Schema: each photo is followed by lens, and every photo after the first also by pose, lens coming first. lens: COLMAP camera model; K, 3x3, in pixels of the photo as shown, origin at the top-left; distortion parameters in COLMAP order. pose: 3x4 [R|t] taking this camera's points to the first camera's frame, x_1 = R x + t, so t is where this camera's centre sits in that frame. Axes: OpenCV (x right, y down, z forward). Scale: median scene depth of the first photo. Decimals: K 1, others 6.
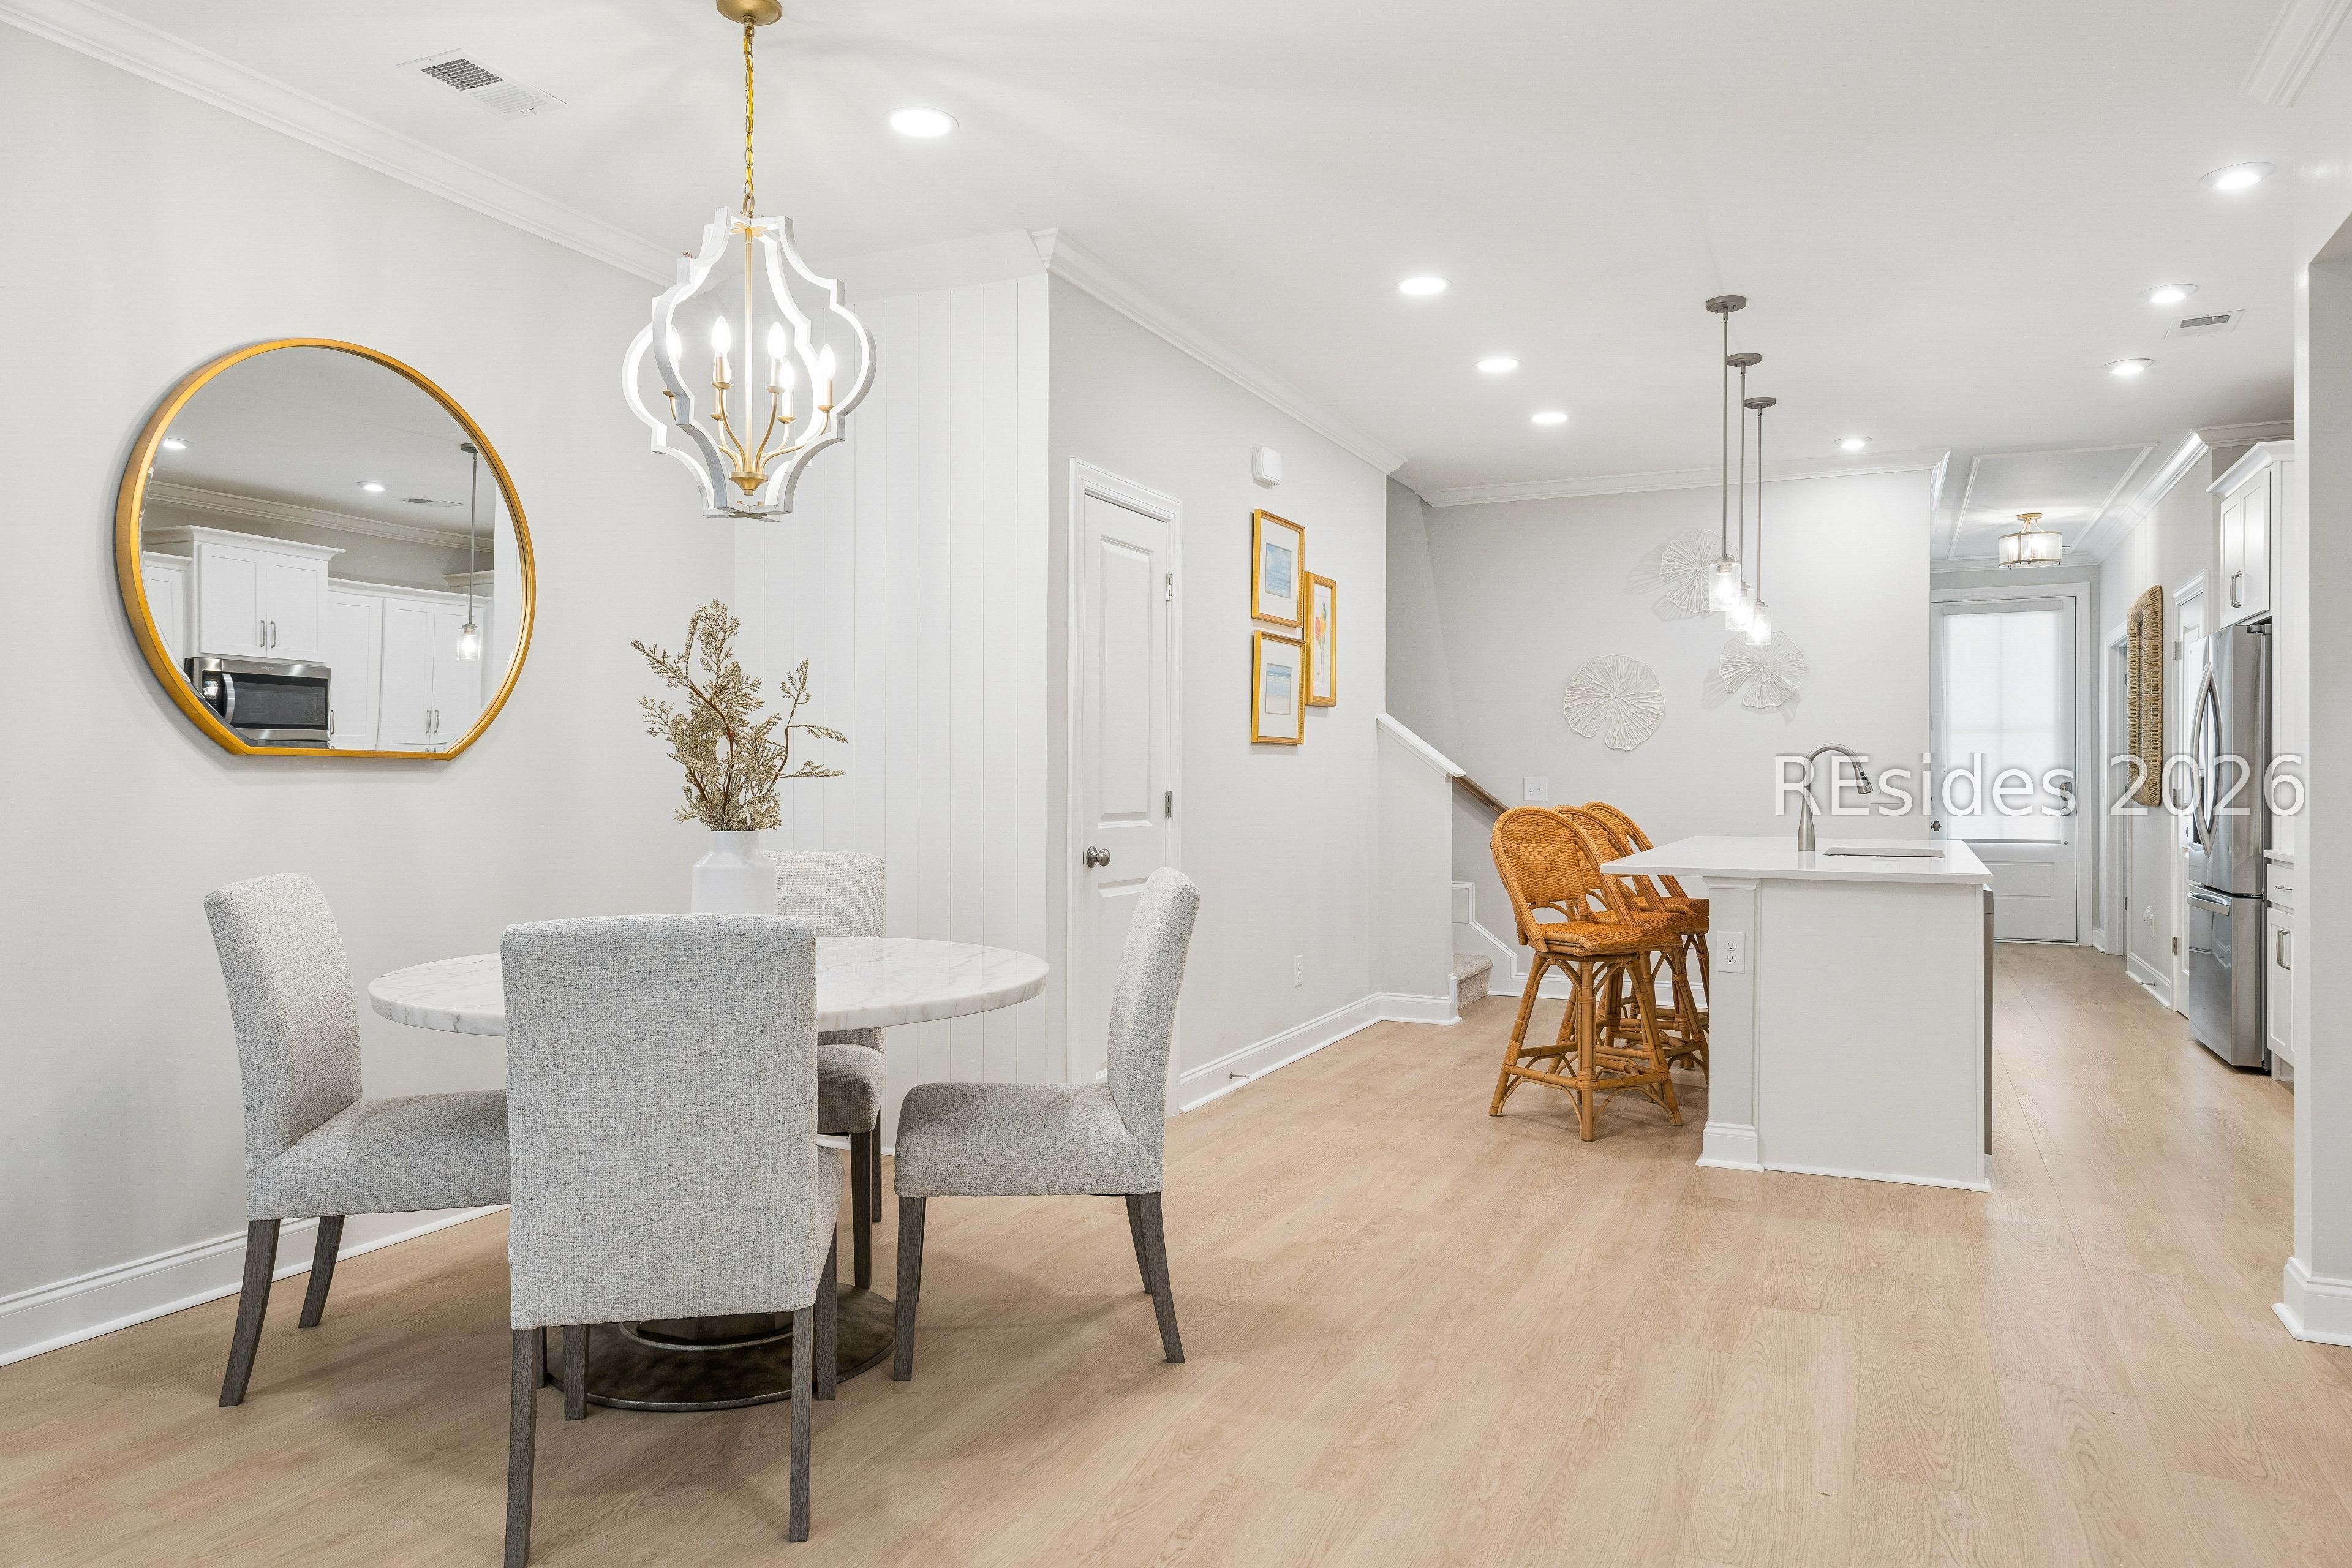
lens RADIAL K [[1525.4, 0, 1168.8], [0, 1525.4, 786.2], [0, 0, 1]] dist [0.004459, -0.000352]
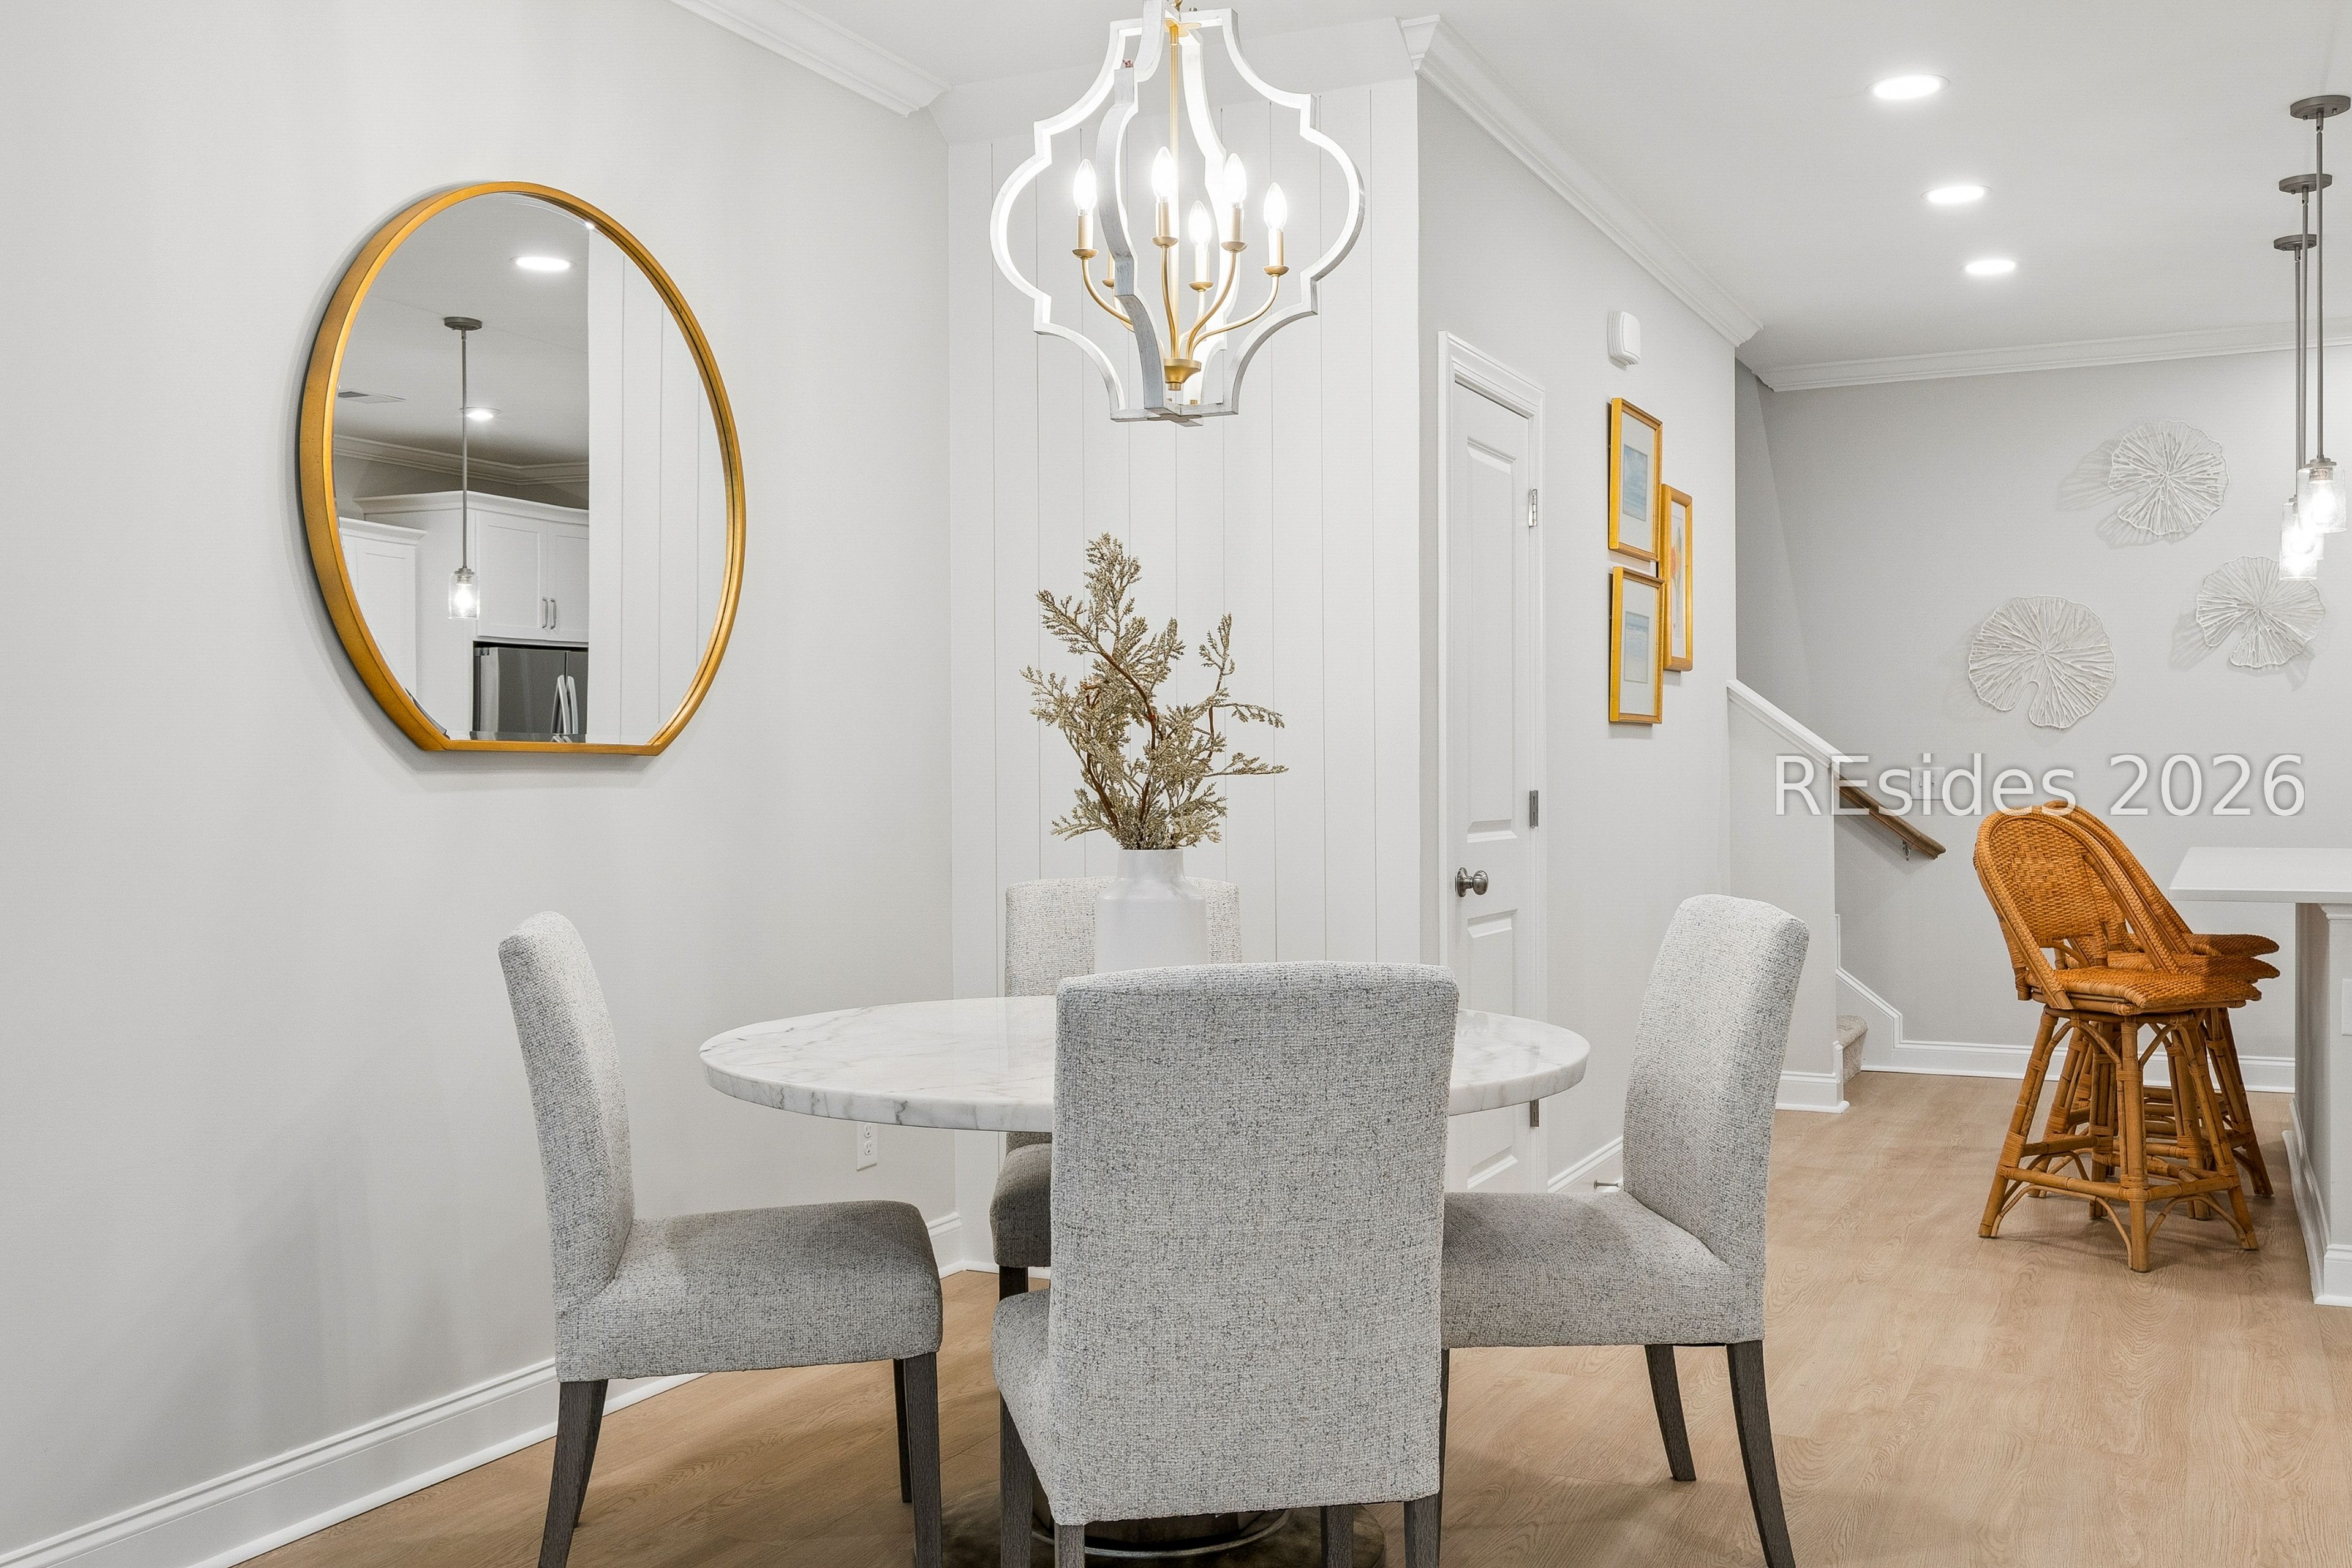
lens RADIAL K [[2137.4, 0, 1176.0], [0, 2137.4, 784.0], [0, 0, 1]] dist [-0.000484, 0.012909]
pose [[0.999878, -0.007610, -0.013619, -0.249929], [0.007615, 0.999971, 0.000312, -0.002129], [0.013616, -0.000415, 0.999907, -0.023567]]
